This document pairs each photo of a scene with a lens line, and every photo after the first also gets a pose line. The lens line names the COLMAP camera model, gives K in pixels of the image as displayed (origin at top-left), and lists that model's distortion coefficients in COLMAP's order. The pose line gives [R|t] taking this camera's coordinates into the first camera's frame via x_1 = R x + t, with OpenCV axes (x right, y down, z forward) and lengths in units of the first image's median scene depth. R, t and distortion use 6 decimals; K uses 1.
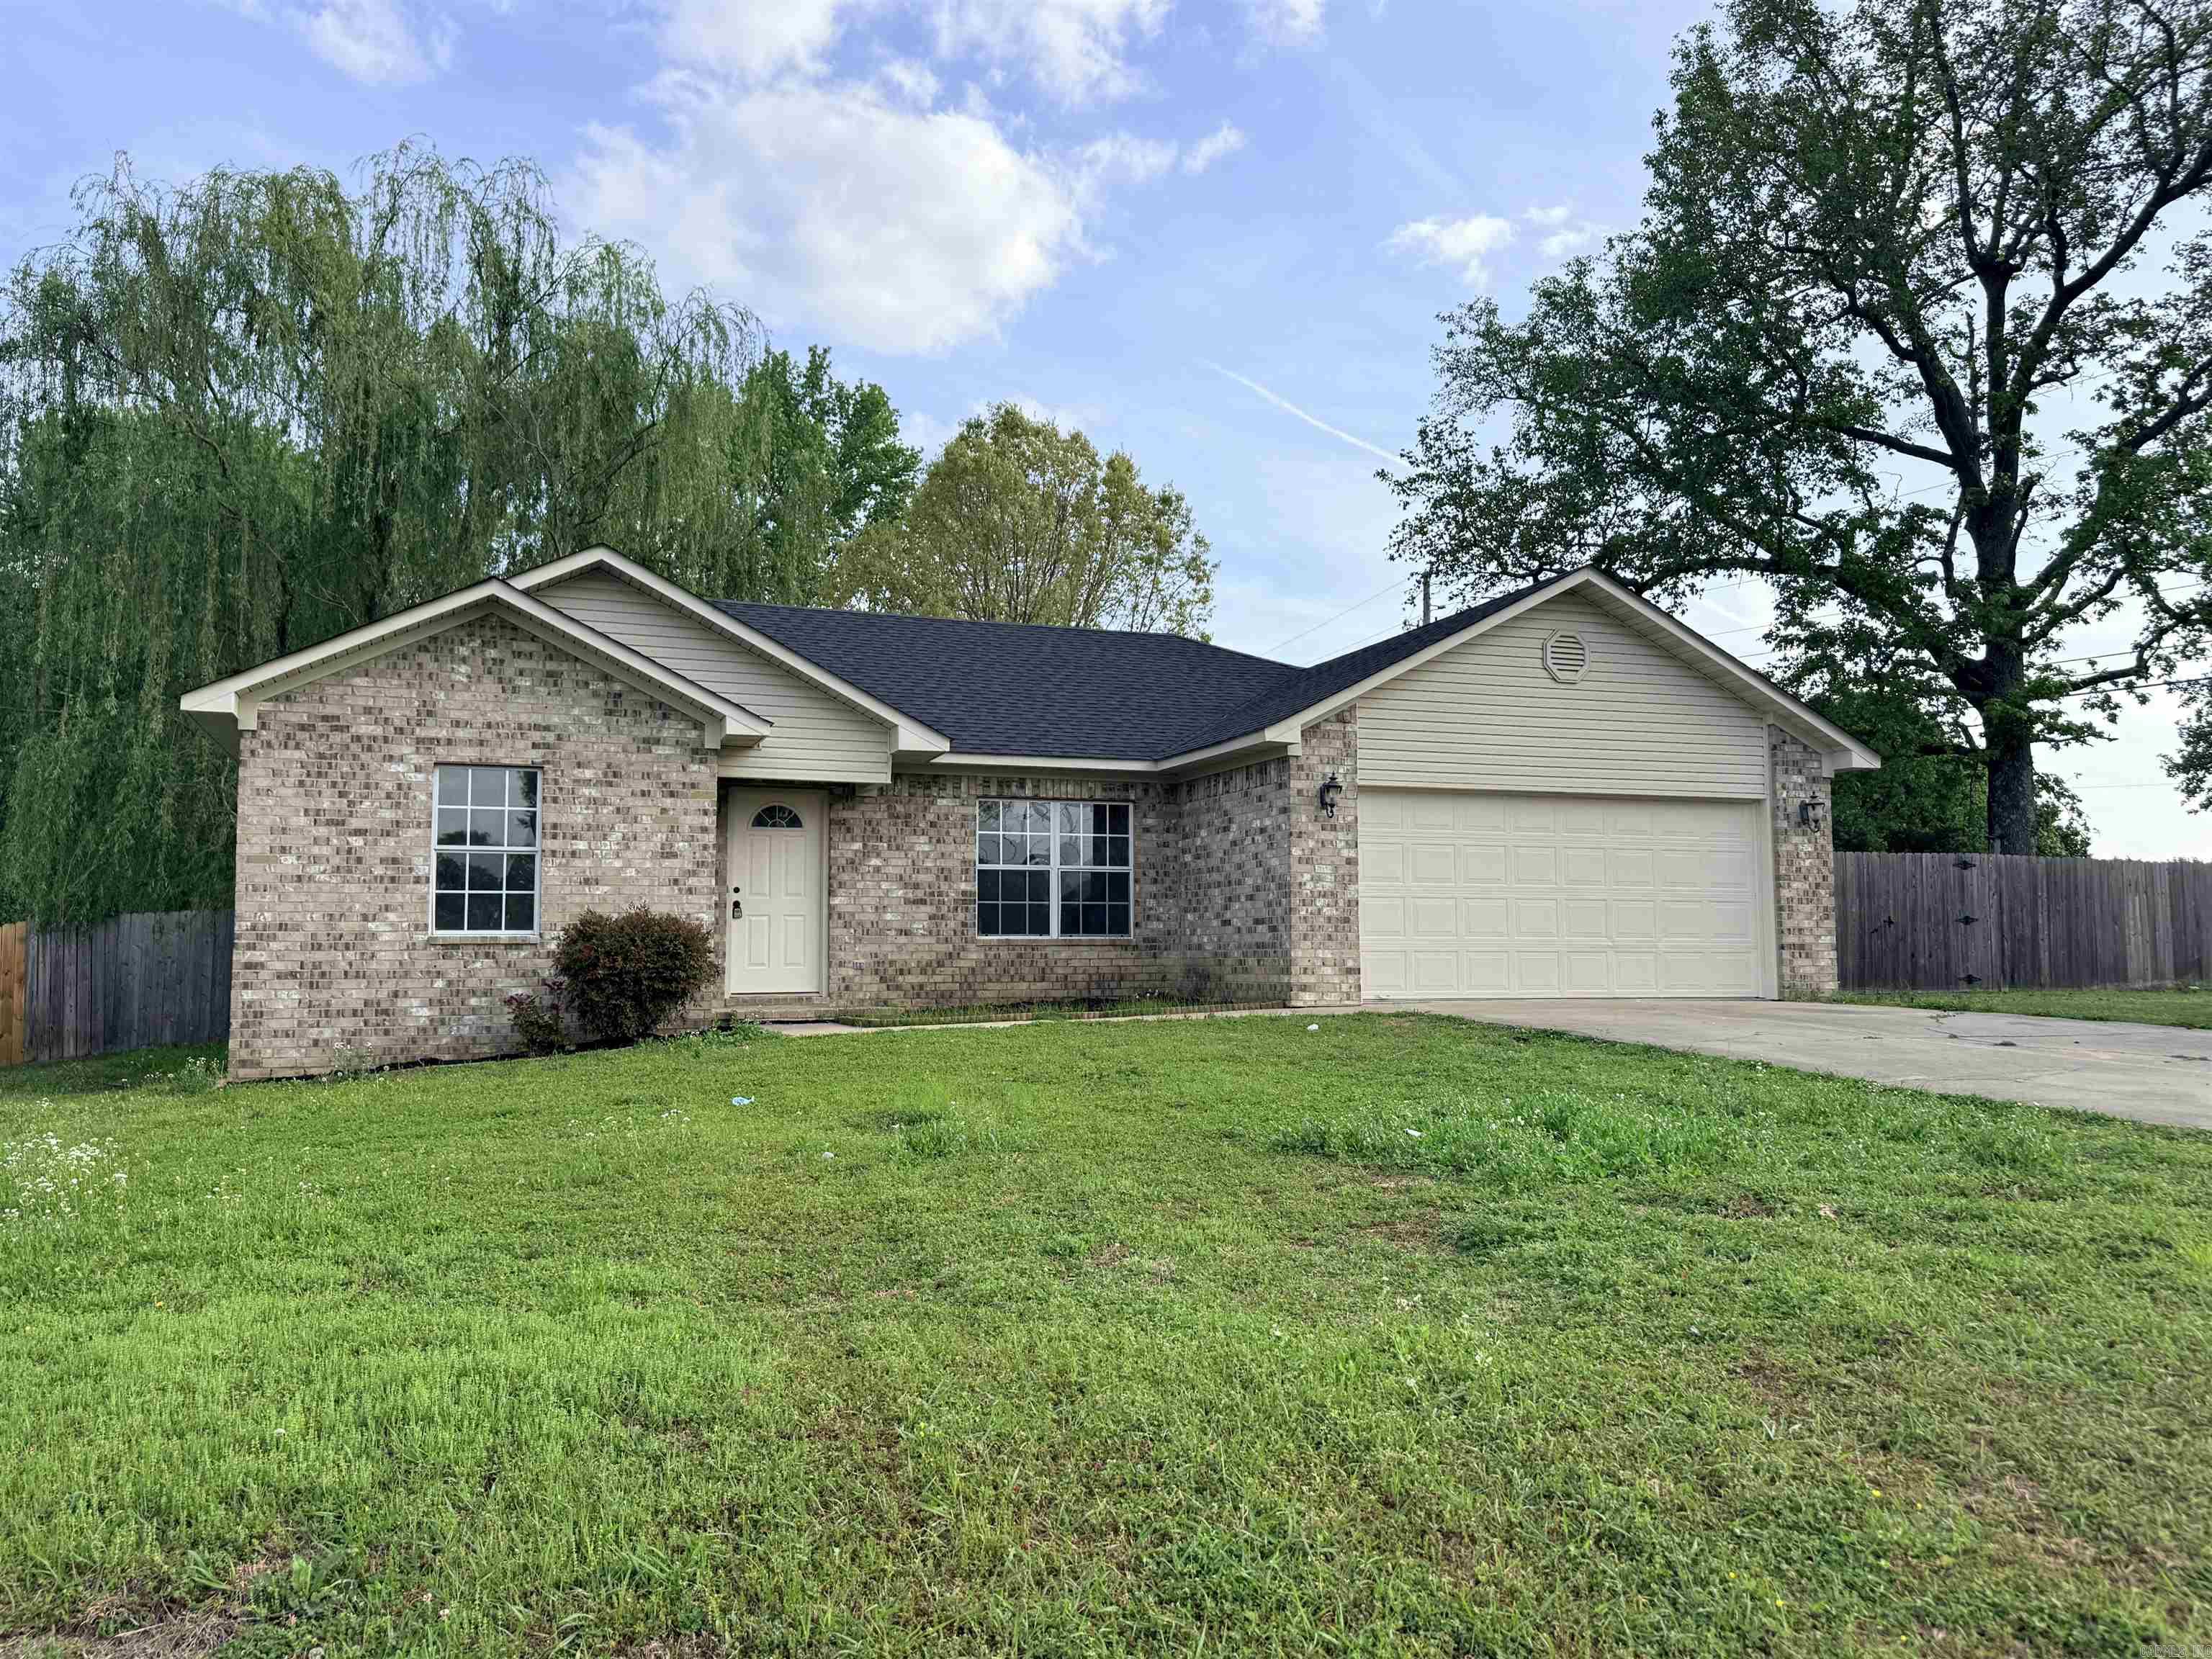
lens RADIAL K [[1773.3, 0, 1106.0], [0, 1773.3, 829.5], [0, 0, 1]] dist [0.149472, -0.279754]
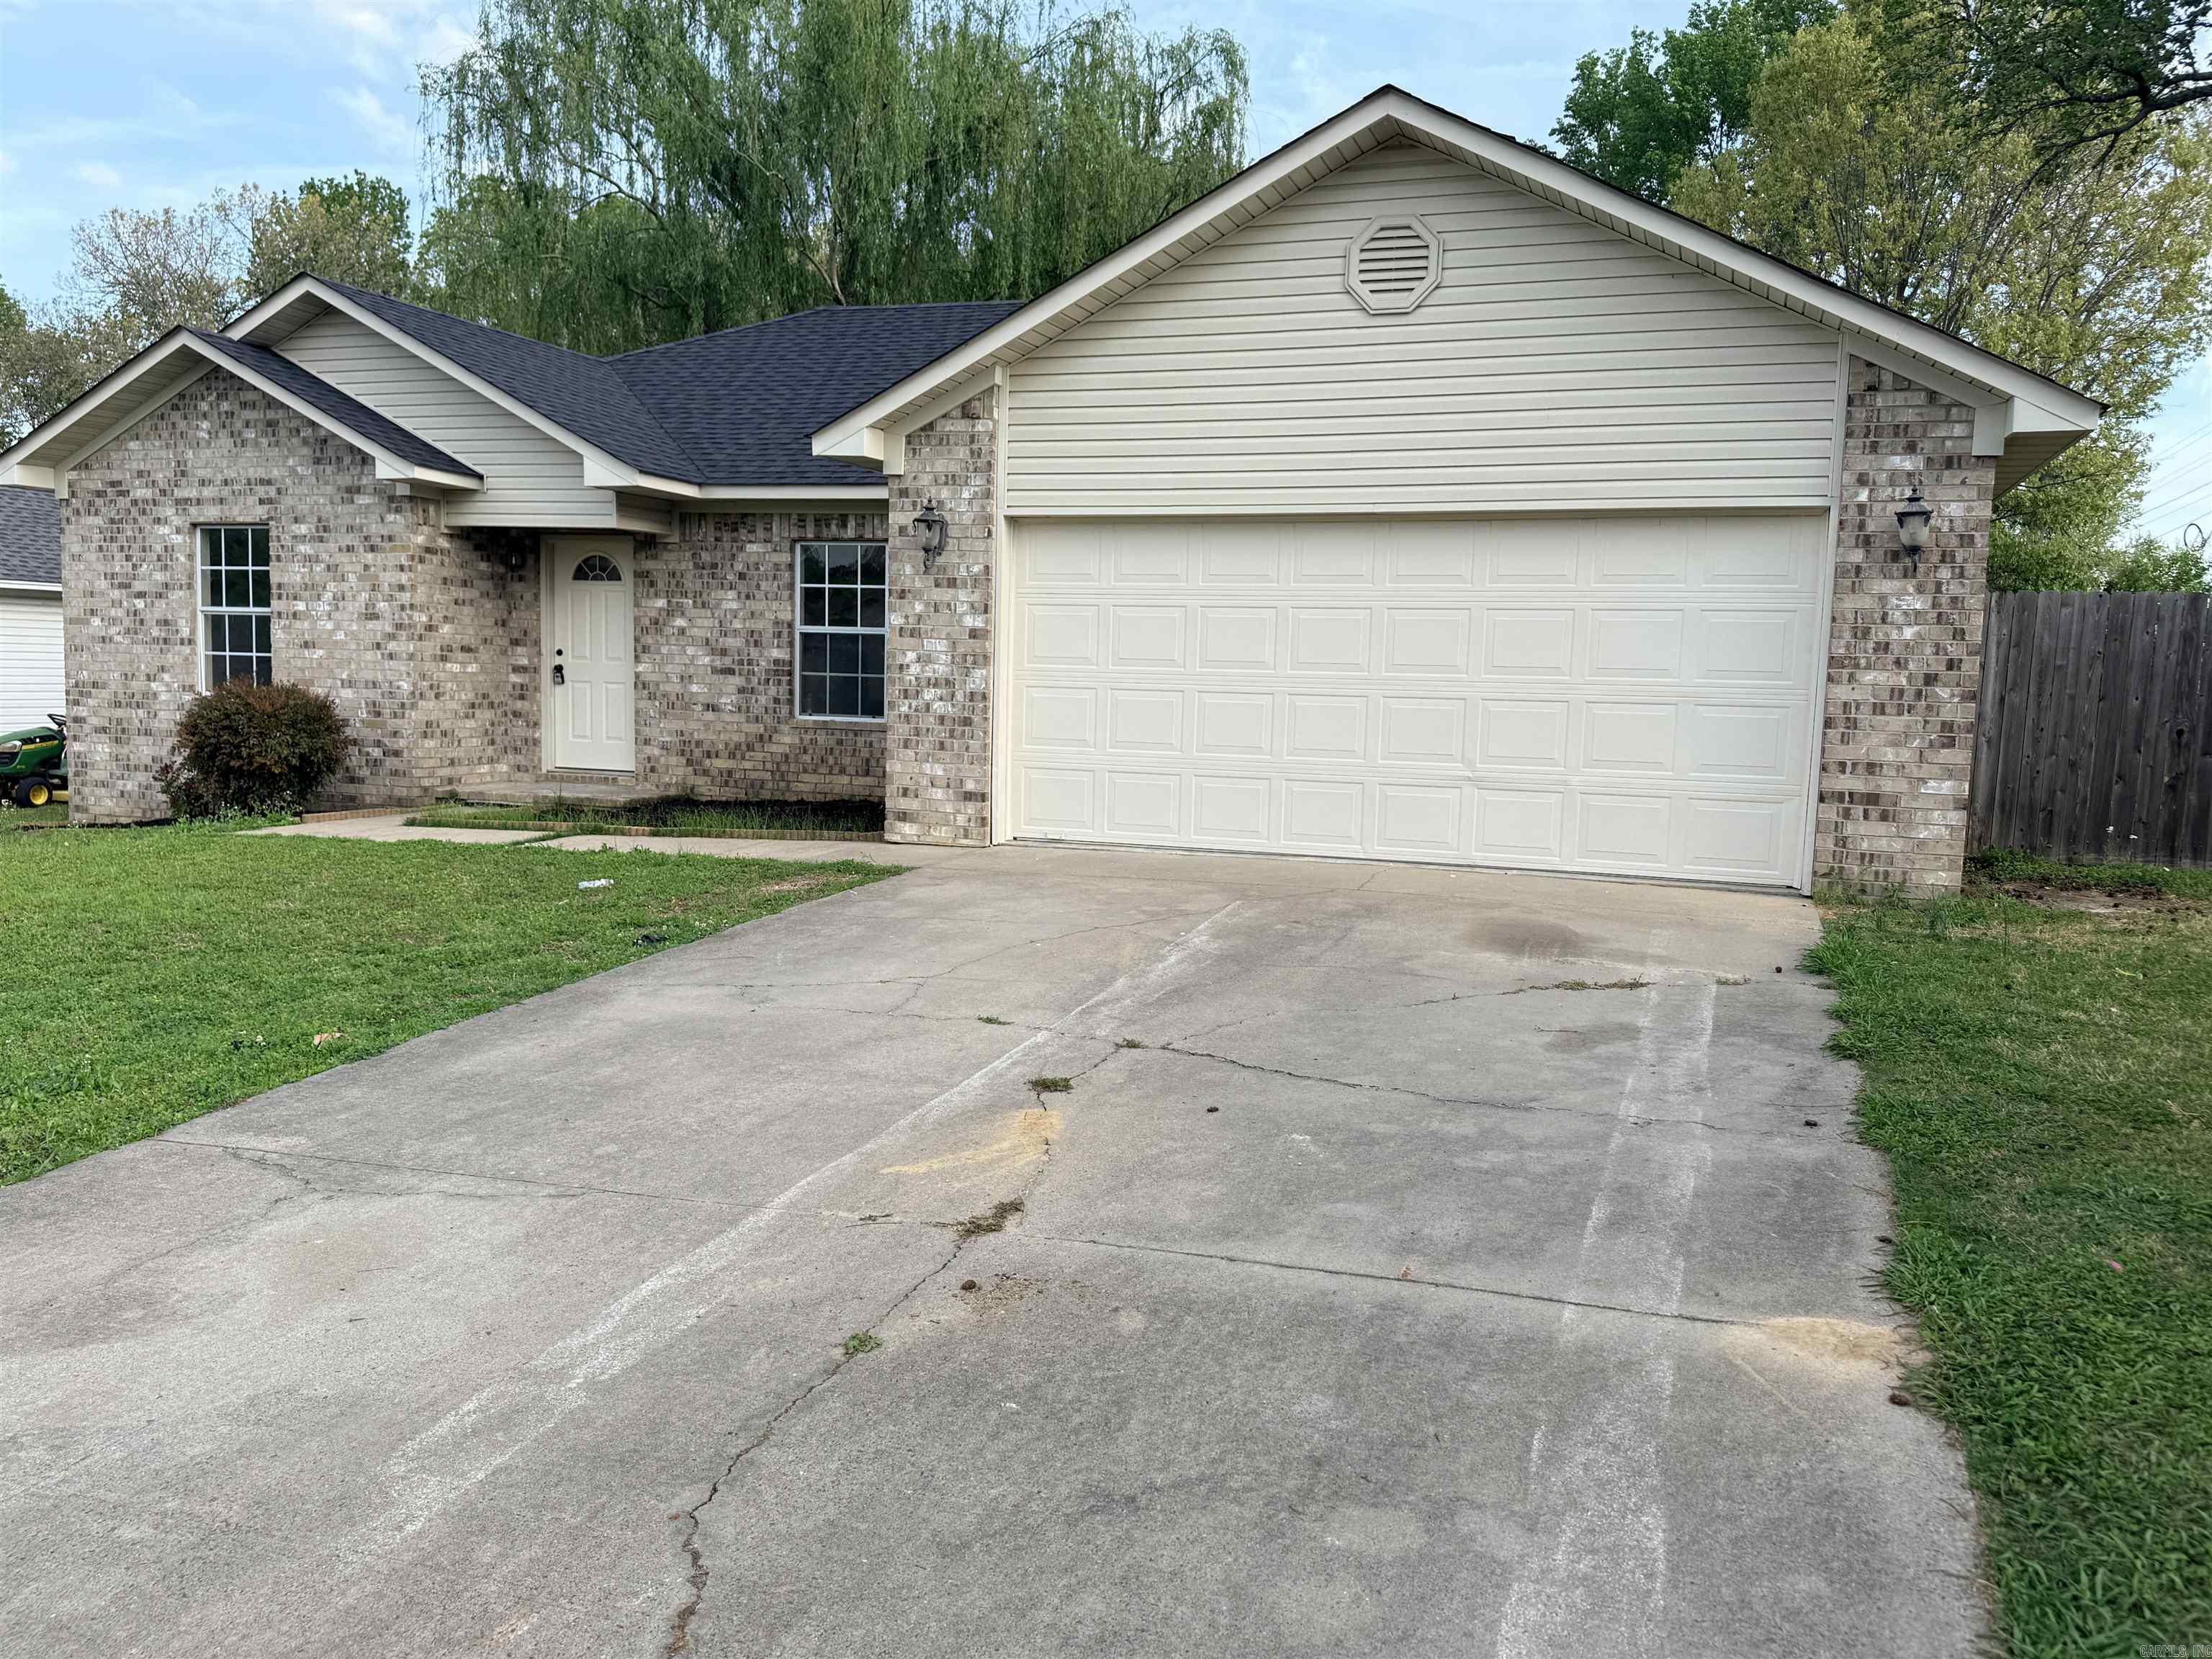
lens RADIAL K [[1773.3, 0, 1106.0], [0, 1773.3, 829.5], [0, 0, 1]] dist [0.149472, -0.279754]
pose [[0.745496, 0.085202, -0.661042, 0.629592], [0.021866, 0.988135, 0.152020, -0.009846], [0.666151, -0.127785, 0.734788, 0.535742]]
